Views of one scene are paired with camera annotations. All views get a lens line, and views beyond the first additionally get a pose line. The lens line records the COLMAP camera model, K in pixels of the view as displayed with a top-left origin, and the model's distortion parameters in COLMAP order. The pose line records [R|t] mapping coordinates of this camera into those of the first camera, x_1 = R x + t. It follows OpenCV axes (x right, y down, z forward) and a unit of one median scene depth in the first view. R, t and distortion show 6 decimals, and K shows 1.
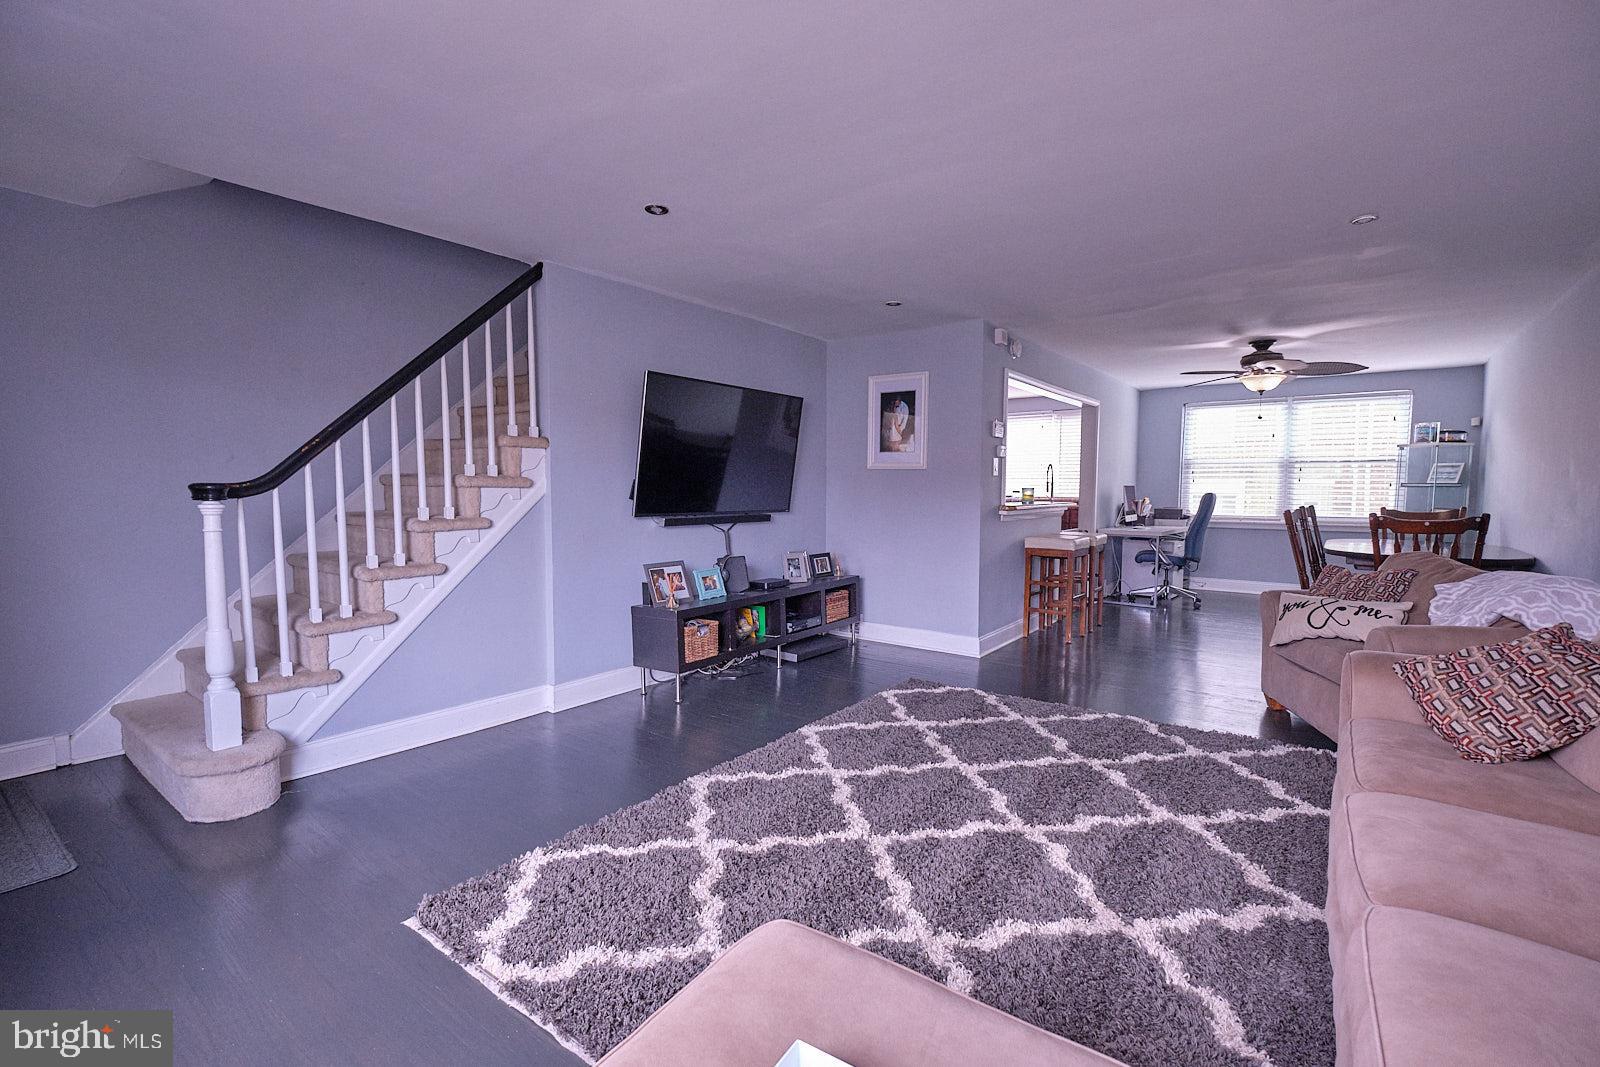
lens RADIAL K [[711.8, 0, 792.7], [0, 711.8, 536.6], [0, 0, 1]] dist [0.000139, -0.000108]
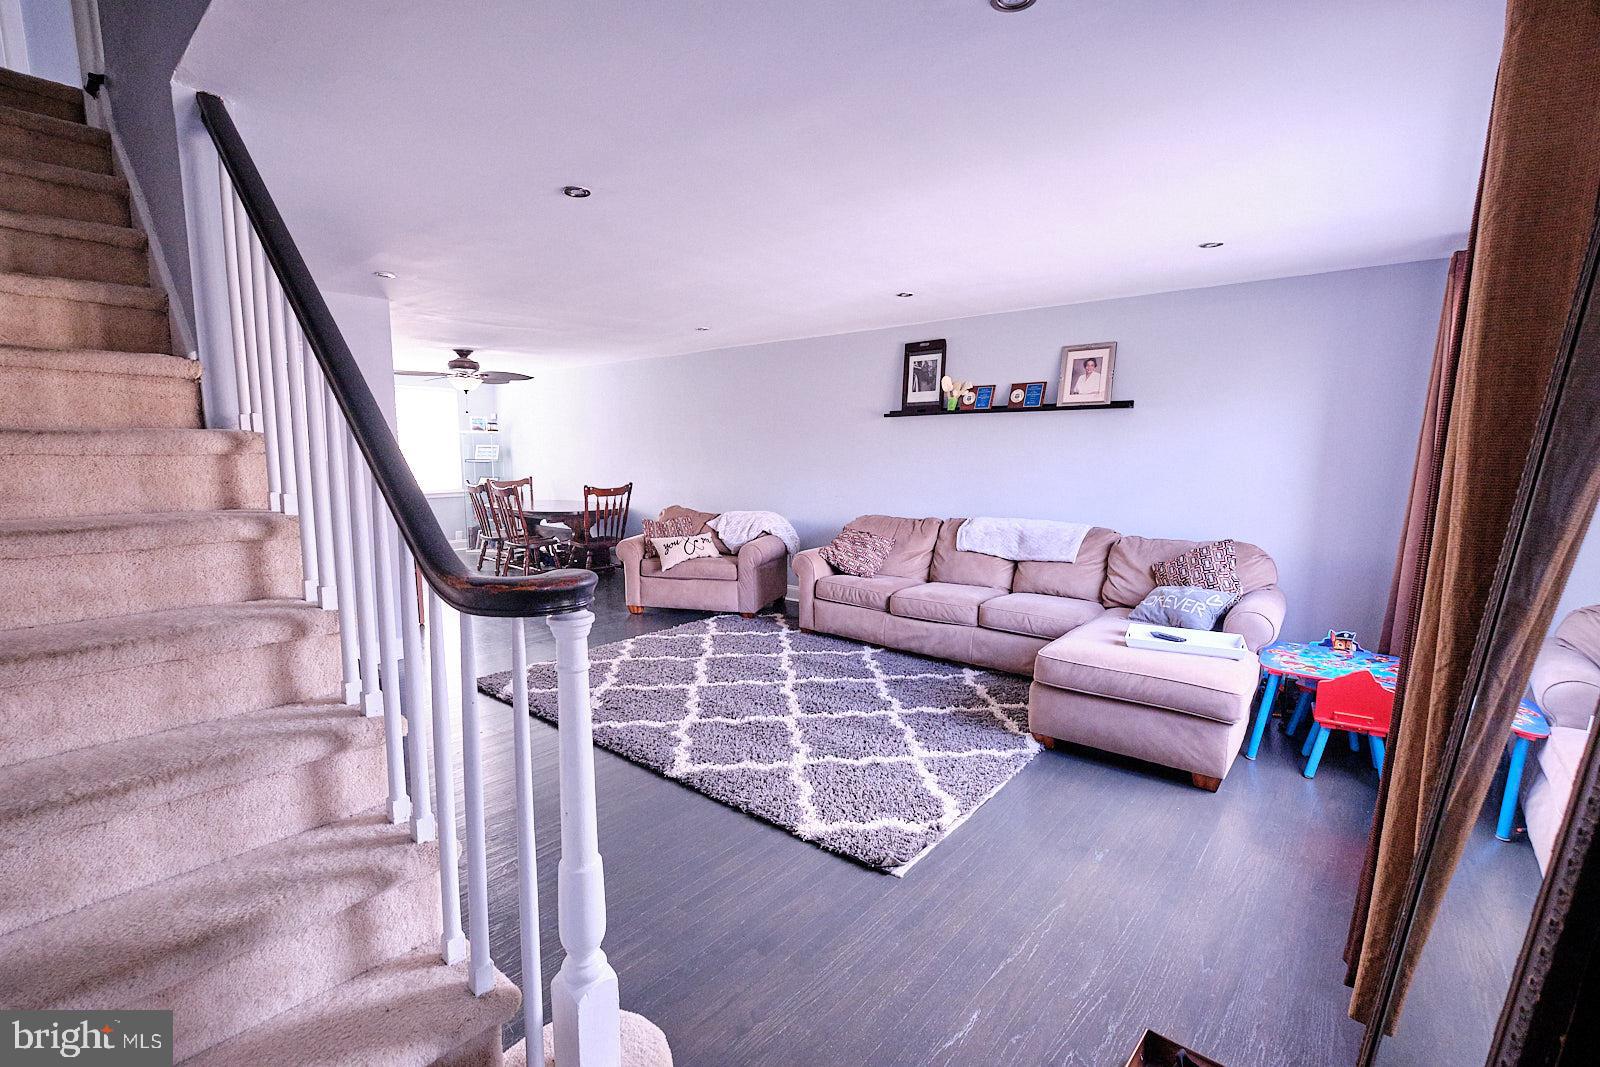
lens RADIAL K [[711.8, 0, 792.7], [0, 711.8, 536.6], [0, 0, 1]] dist [0.000139, -0.000108]
pose [[0.055968, -0.130145, 0.989914, -1.136203], [0.070052, 0.989537, 0.126135, -0.136791], [-0.995972, 0.062286, 0.064500, 0.717436]]
